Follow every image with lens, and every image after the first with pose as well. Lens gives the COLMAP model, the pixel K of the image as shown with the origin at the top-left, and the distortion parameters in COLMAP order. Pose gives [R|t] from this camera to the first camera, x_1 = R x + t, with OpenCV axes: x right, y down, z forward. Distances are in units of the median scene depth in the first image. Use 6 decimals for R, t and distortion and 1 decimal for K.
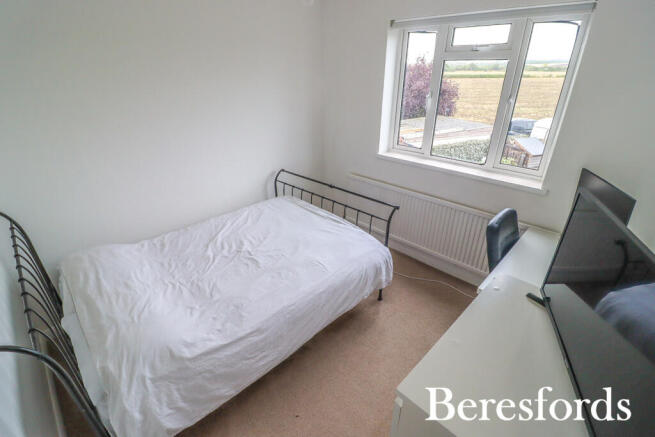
lens RADIAL K [[313.3, 0, 327.5], [0, 313.3, 218.5], [0, 0, 1]] dist [-0.011368, -0.000127]
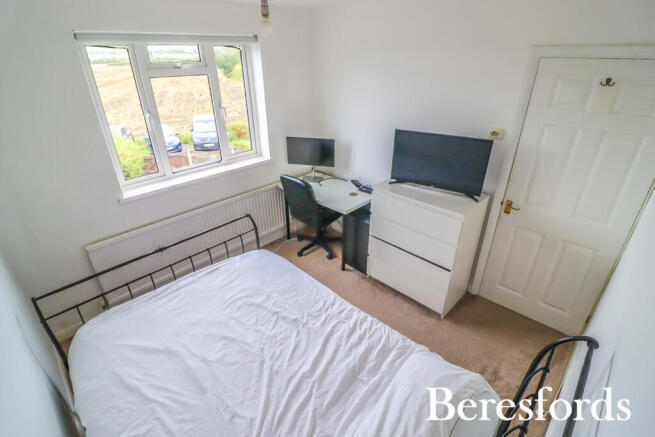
lens RADIAL K [[309.6, 0, 327.5], [0, 309.6, 218.5], [0, 0, 1]] dist [-0.044923, -0.000062]
pose [[-0.000523, -0.463816, 0.885931, -0.617617], [0.442361, 0.794429, 0.416173, -0.300018], [-0.896837, 0.392119, 0.204759, 0.480730]]
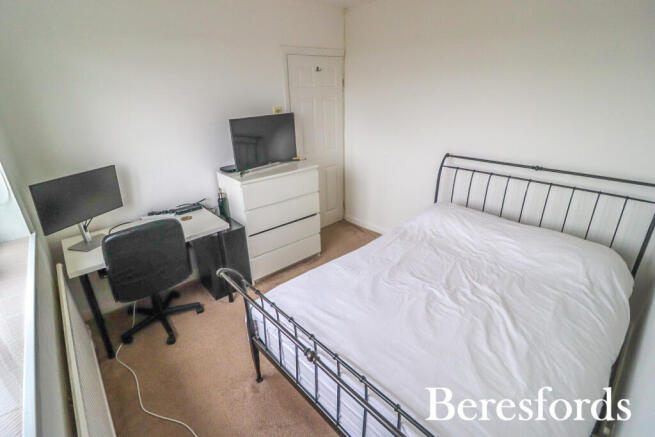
lens RADIAL K [[313.3, 0, 327.5], [0, 313.3, 218.5], [0, 0, 1]] dist [-0.011368, -0.000127]
pose [[-0.997568, -0.000529, 0.069698, -0.035484], [0.051277, 0.671730, 0.739019, -0.505963], [-0.047209, 0.740796, -0.670070, 1.191499]]
